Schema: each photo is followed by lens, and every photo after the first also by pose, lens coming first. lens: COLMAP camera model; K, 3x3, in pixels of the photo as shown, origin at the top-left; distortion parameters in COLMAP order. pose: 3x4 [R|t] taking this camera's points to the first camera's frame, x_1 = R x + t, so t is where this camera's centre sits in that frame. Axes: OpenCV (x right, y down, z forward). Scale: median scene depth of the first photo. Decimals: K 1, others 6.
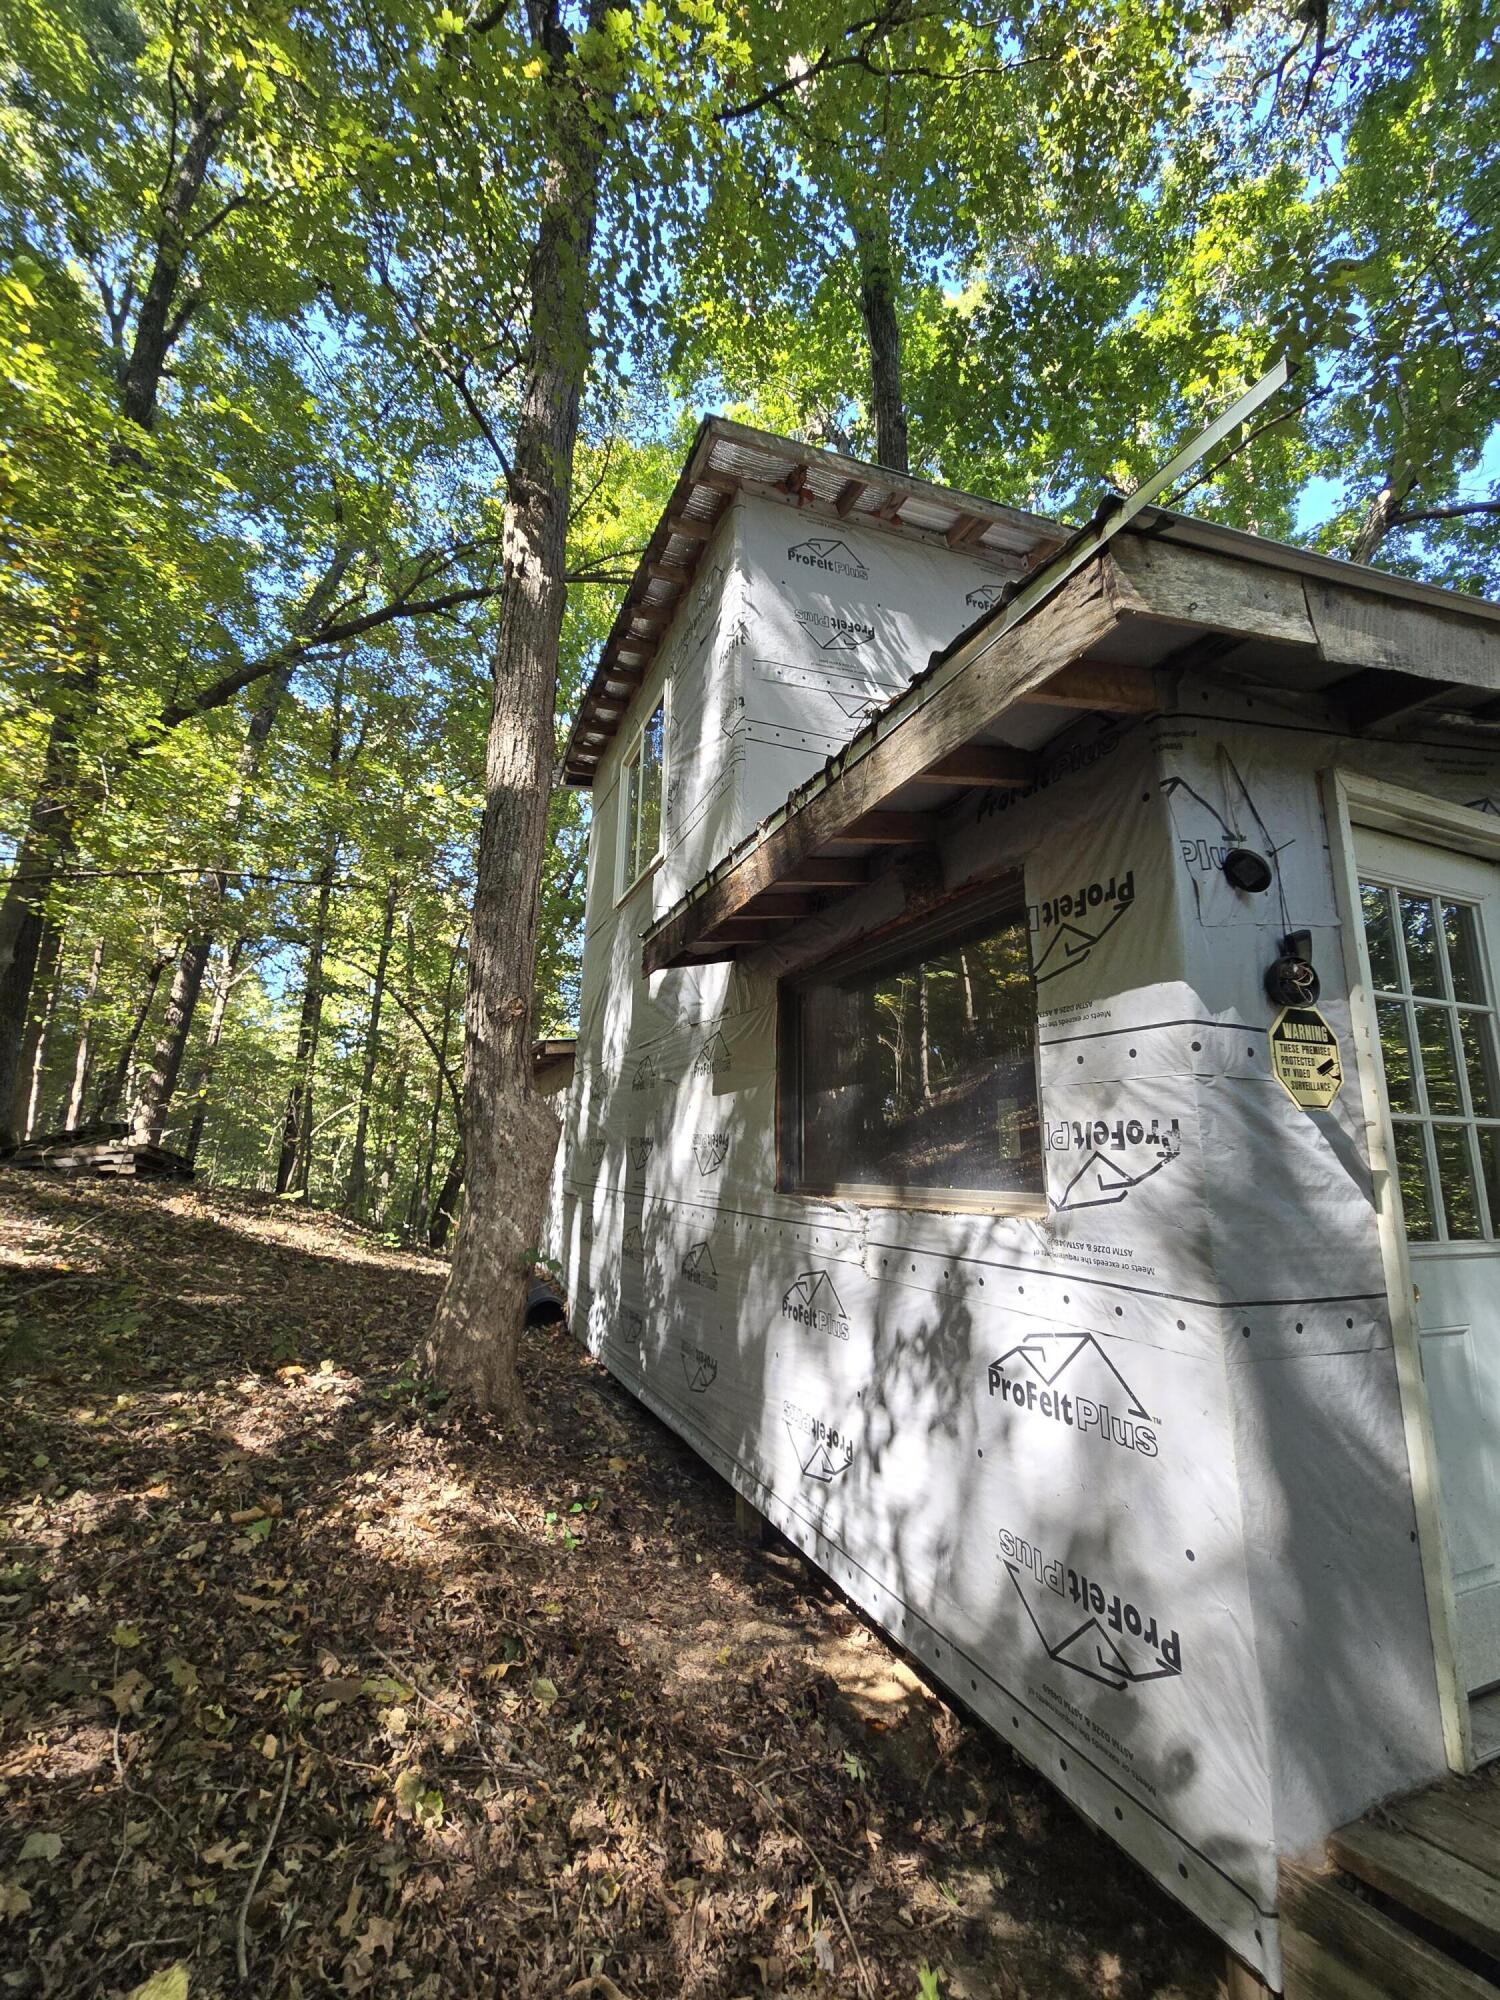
lens RADIAL K [[838.7, 0, 750.0], [0, 838.7, 1000.0], [0, 0, 1]] dist [0.005663, 0.000393]
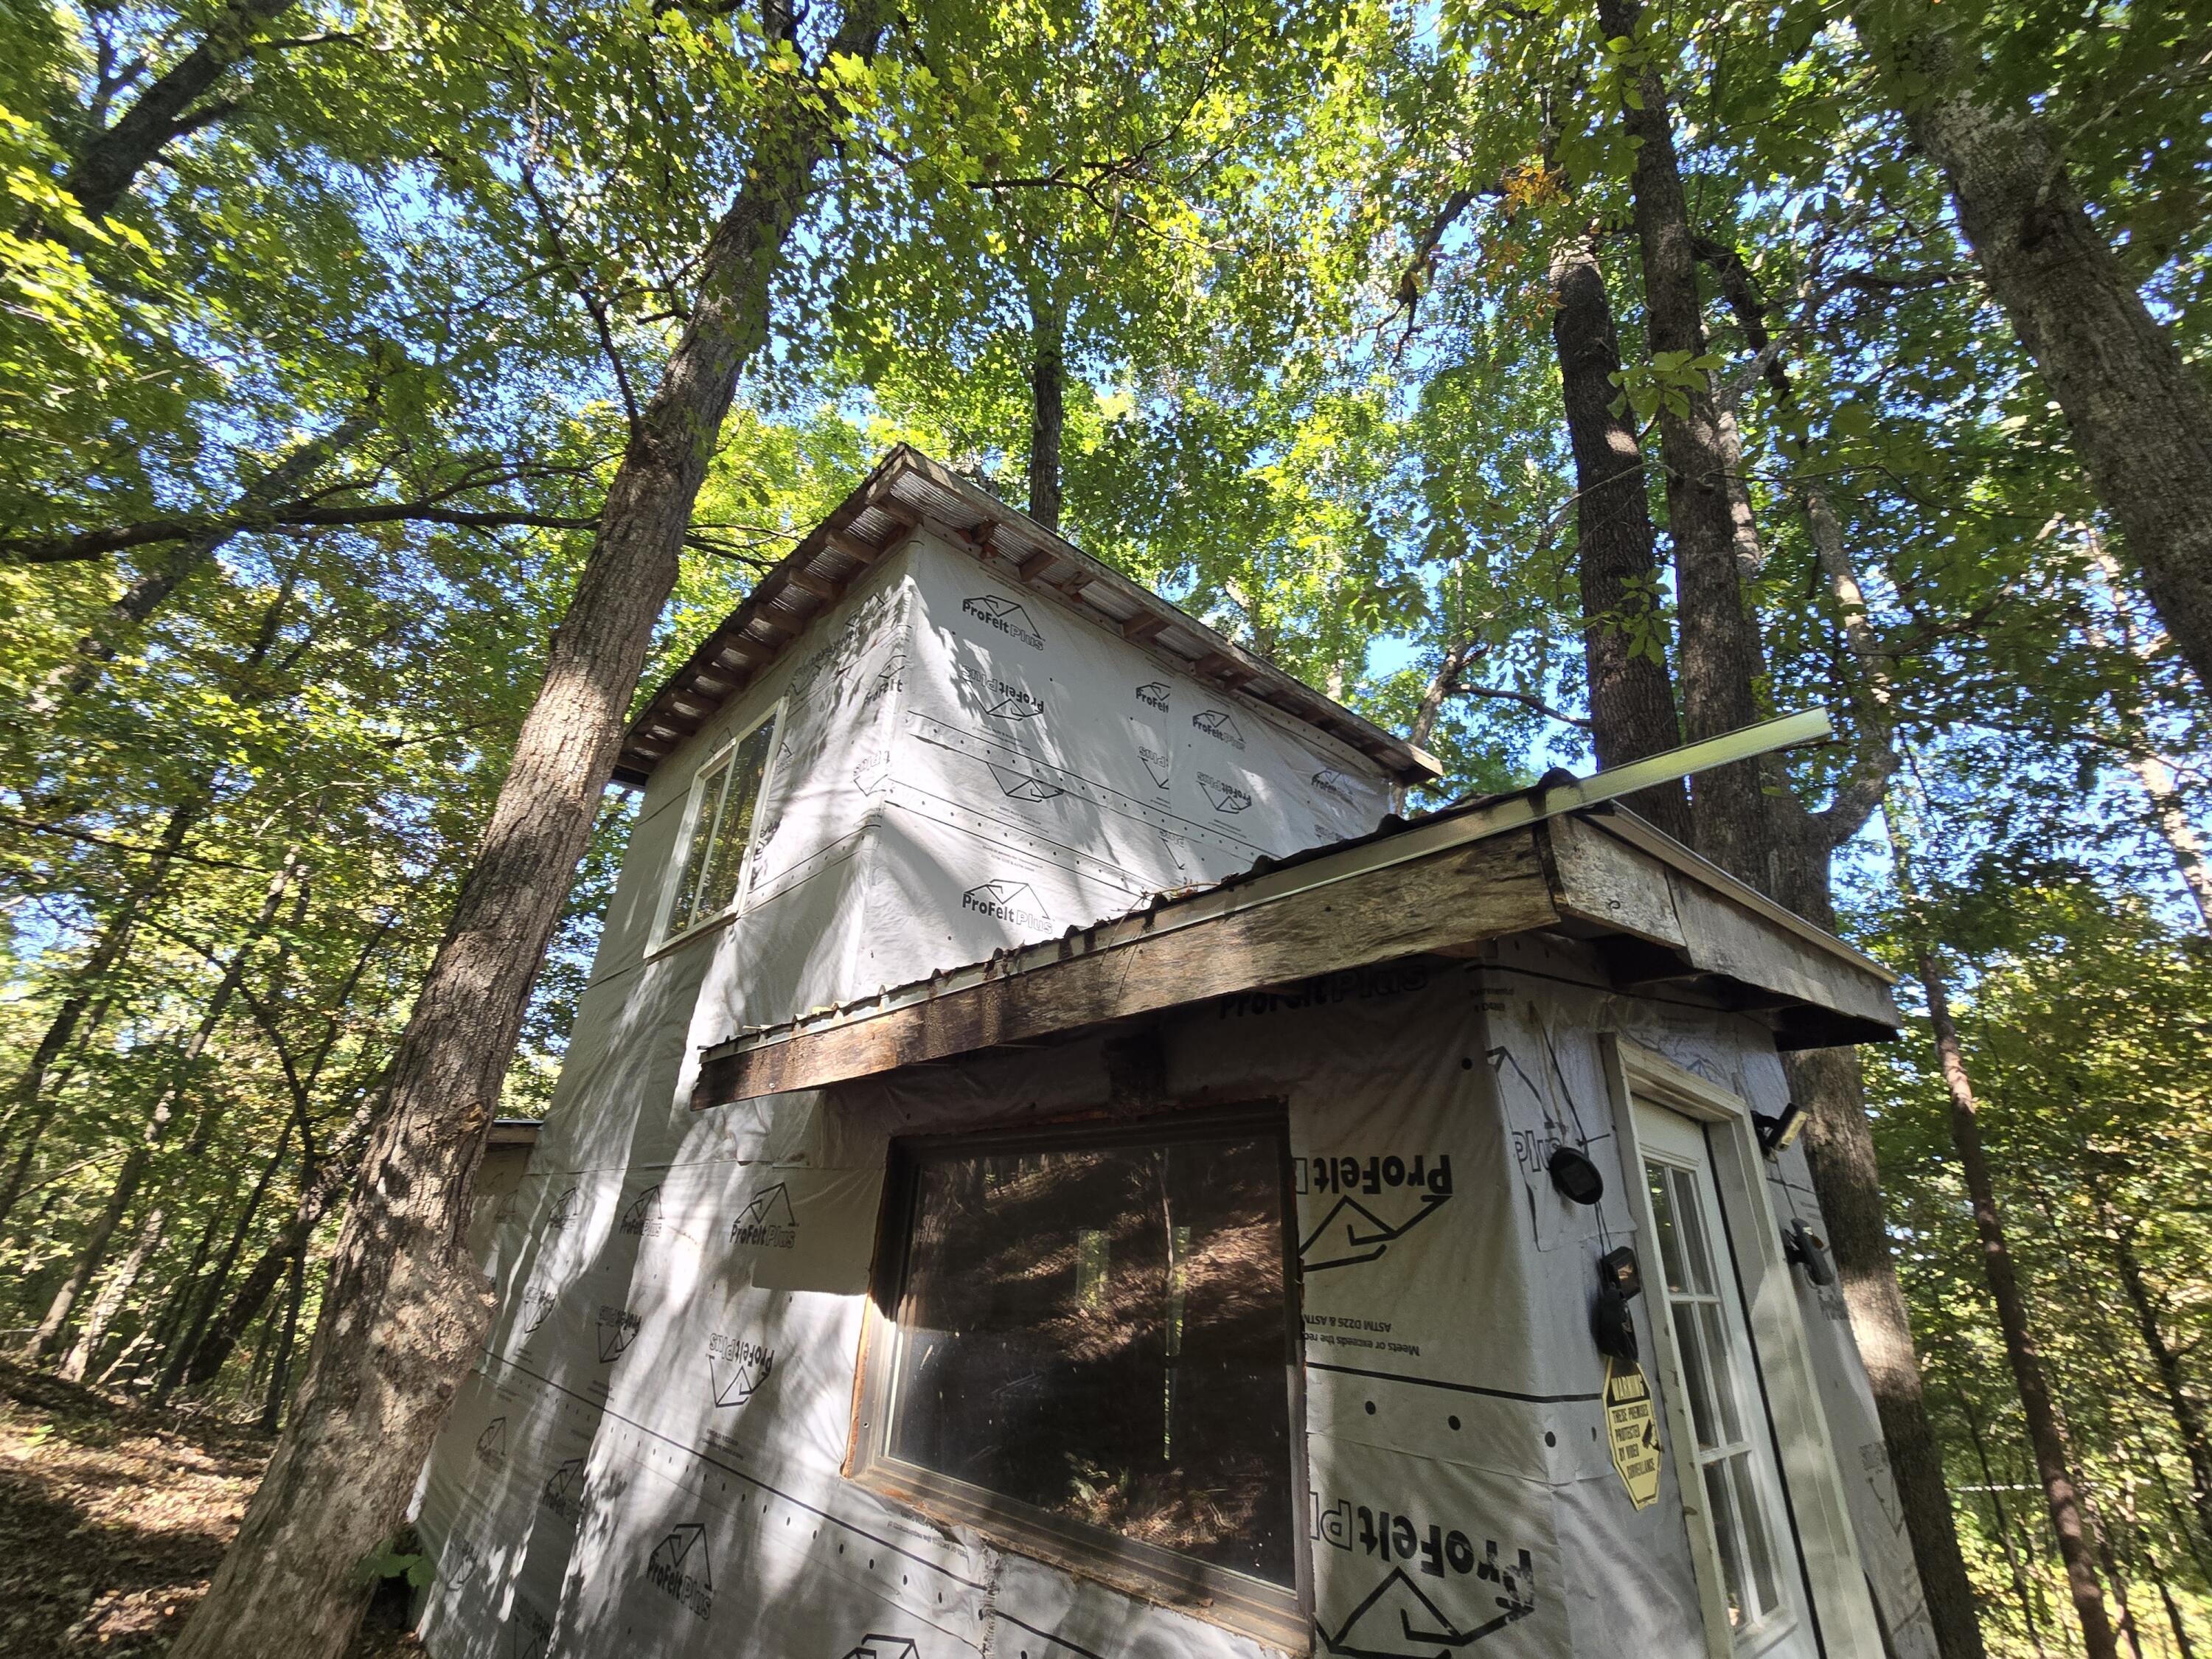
lens RADIAL K [[923.7, 0, 1106.0], [0, 923.7, 829.5], [0, 0, 1]] dist [0.001348, -0.000321]
pose [[0.935336, 0.178208, 0.305596, -0.063548], [-0.104921, 0.964726, -0.241446, -0.079307], [-0.337844, 0.193769, 0.921040, 0.096875]]
